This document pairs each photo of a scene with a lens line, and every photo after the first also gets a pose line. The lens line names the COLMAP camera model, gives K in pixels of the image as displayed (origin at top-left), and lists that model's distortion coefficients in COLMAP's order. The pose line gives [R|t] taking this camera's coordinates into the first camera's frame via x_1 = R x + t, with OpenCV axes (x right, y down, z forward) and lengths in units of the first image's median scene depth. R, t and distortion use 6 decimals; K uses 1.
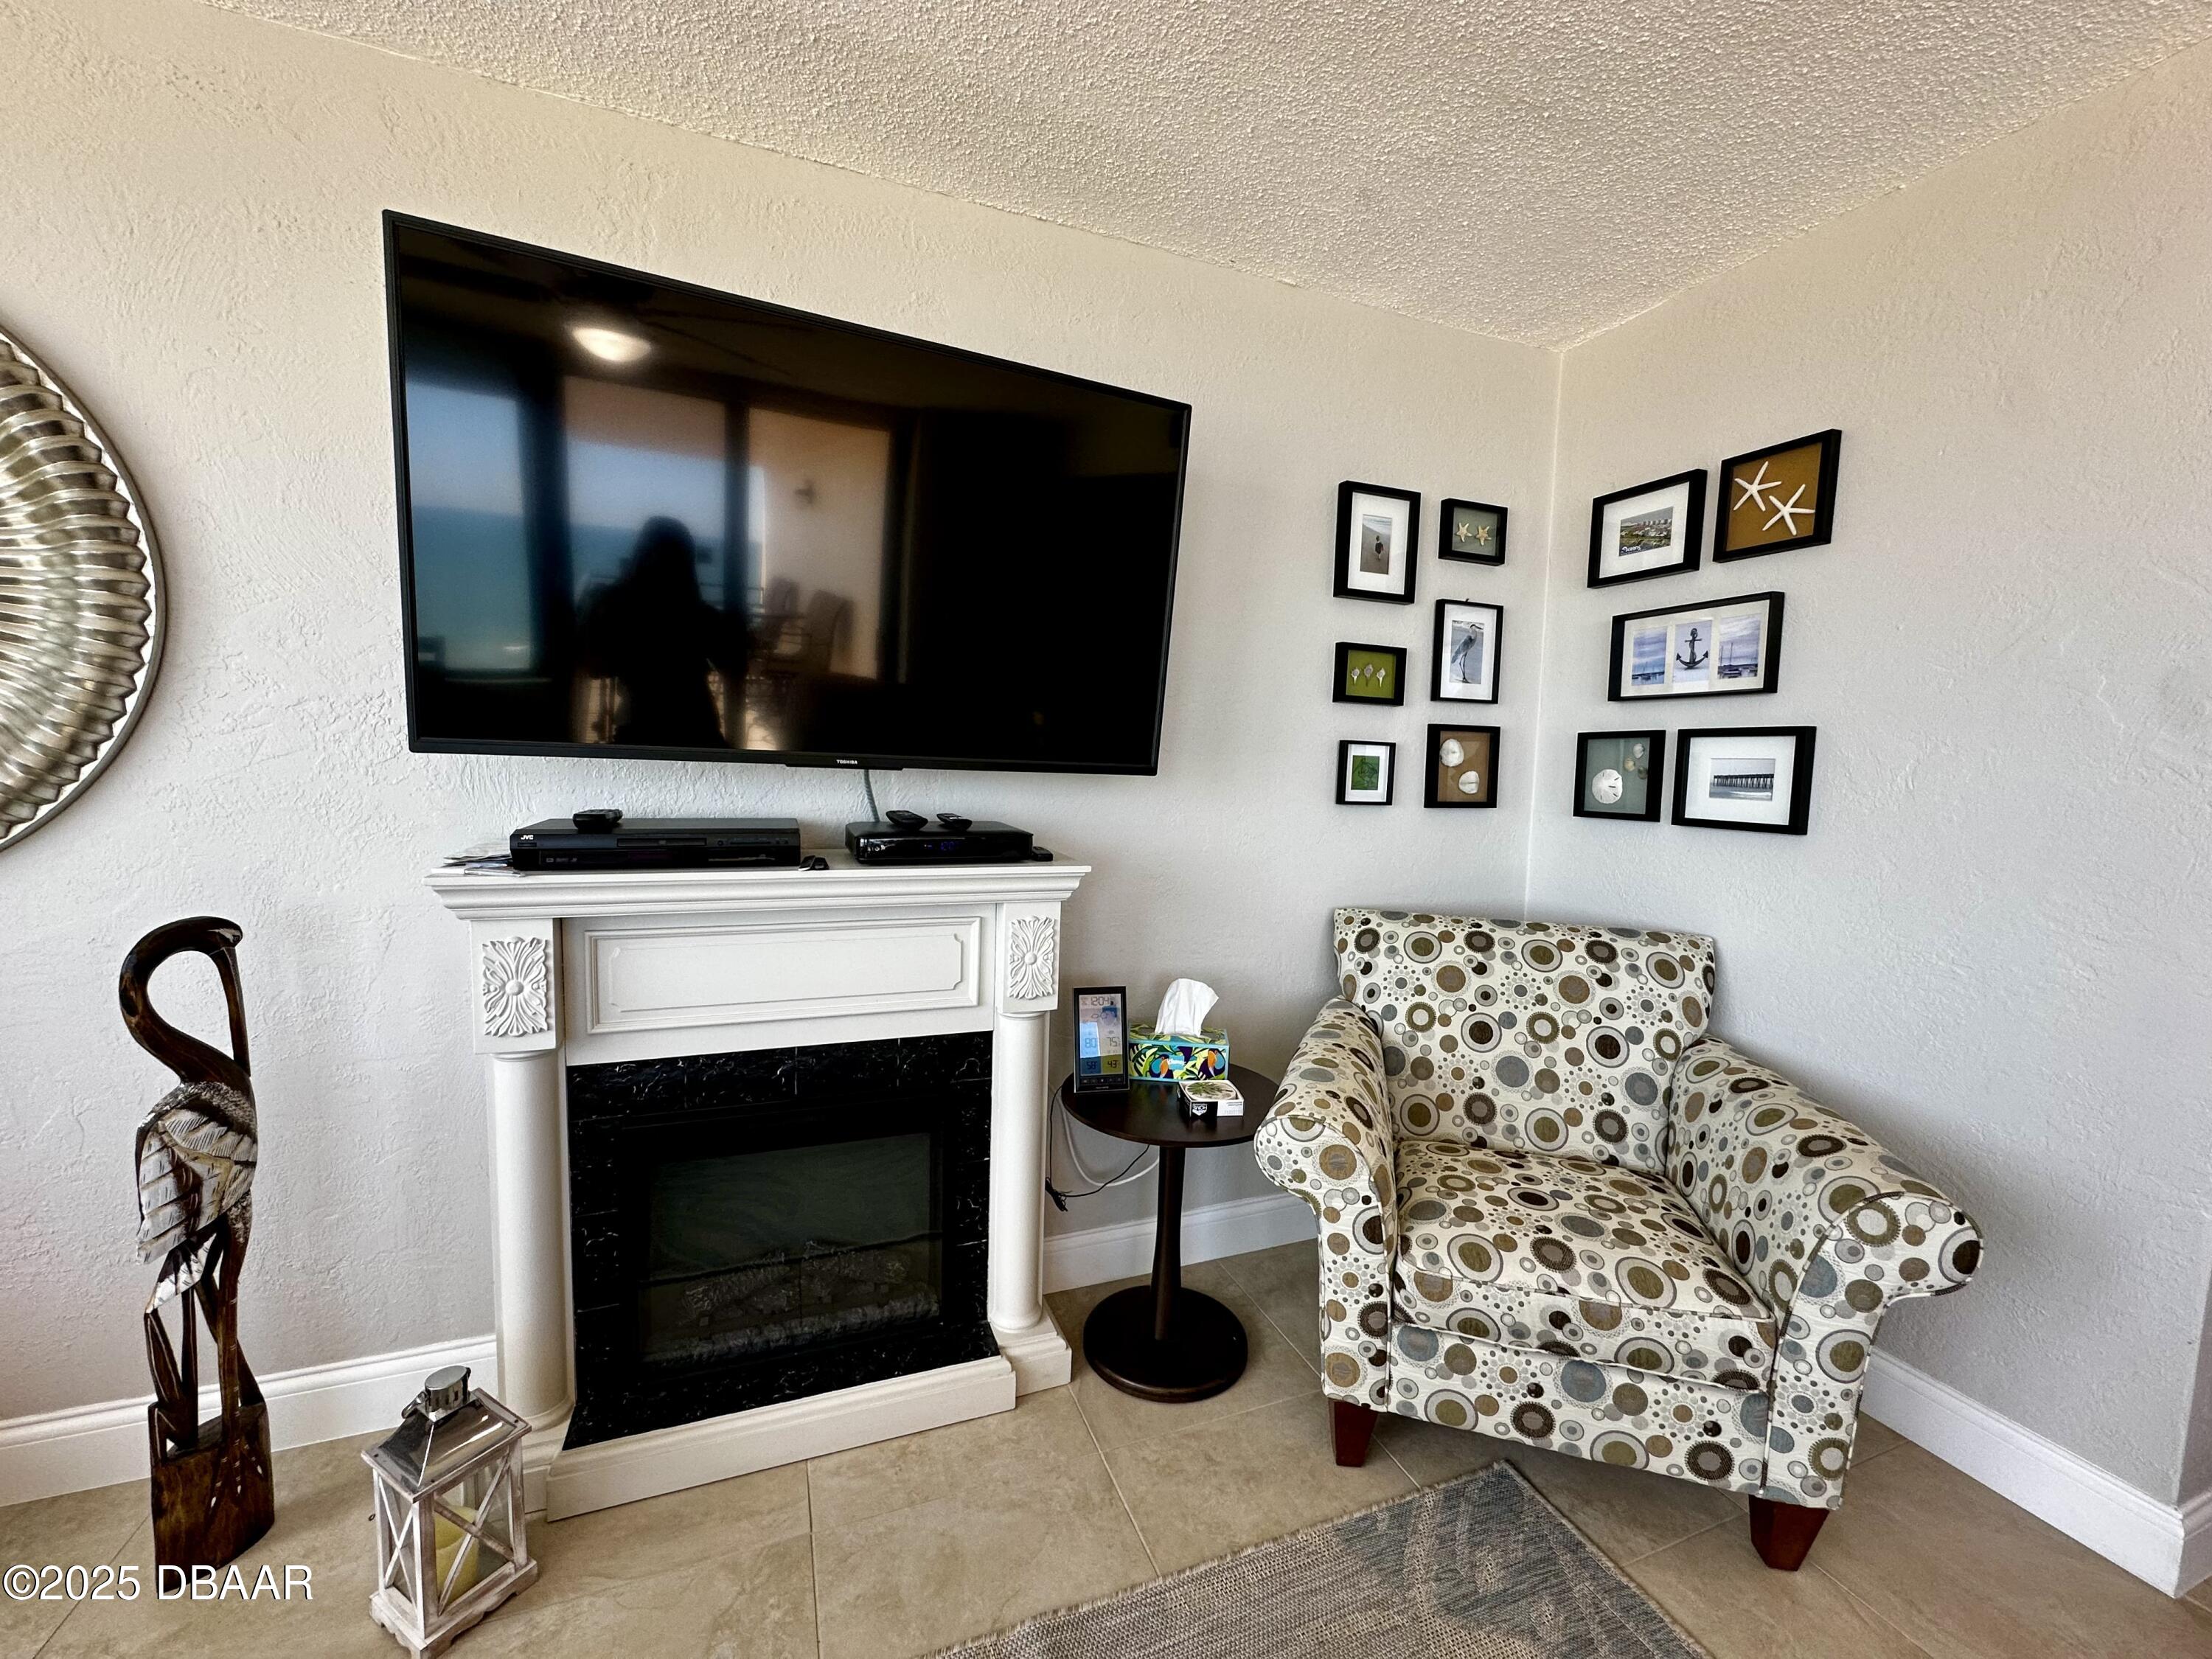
lens RADIAL K [[888.4, 0, 1108.1], [0, 888.4, 824.7], [0, 0, 1]] dist [-0.004271, 0.000073]
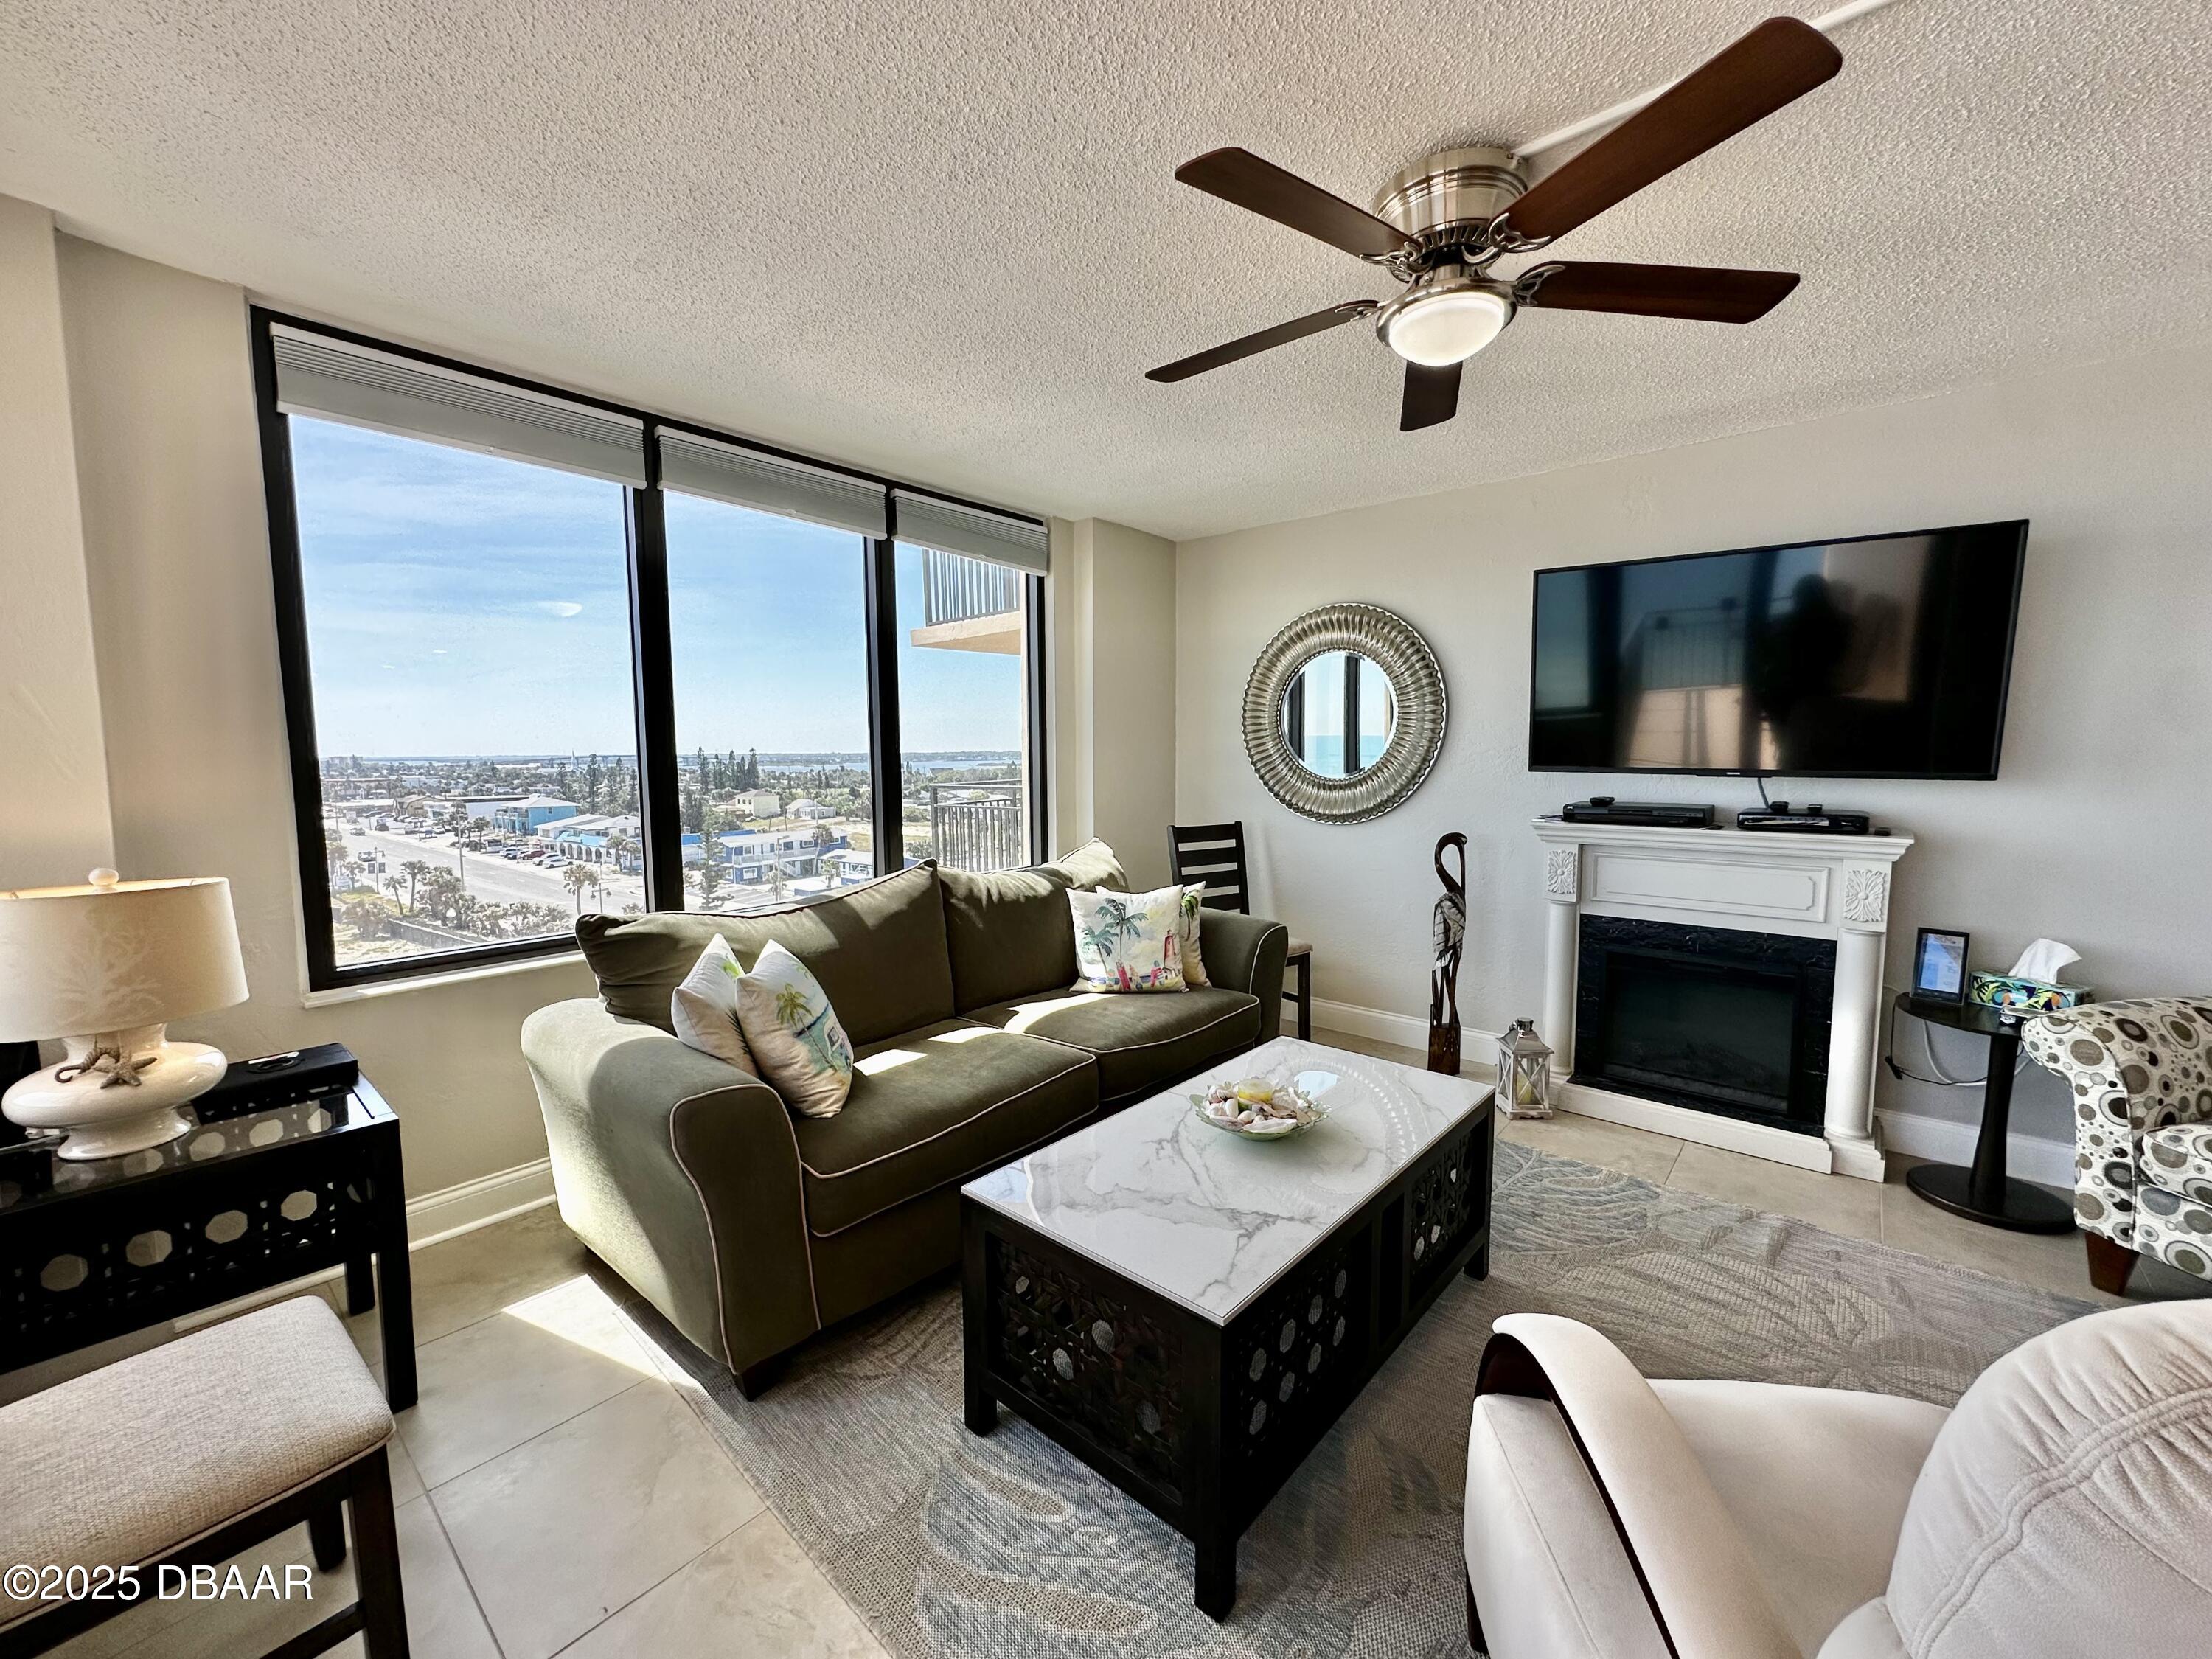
lens RADIAL K [[885.1, 0, 1106.0], [0, 885.1, 829.5], [0, 0, 1]] dist [-0.003586, -0.000180]
pose [[0.466811, 0.047669, -0.883072, 0.749219], [-0.049199, 0.998400, 0.027887, 0.061679], [0.882988, 0.030428, 0.468409, -1.049139]]
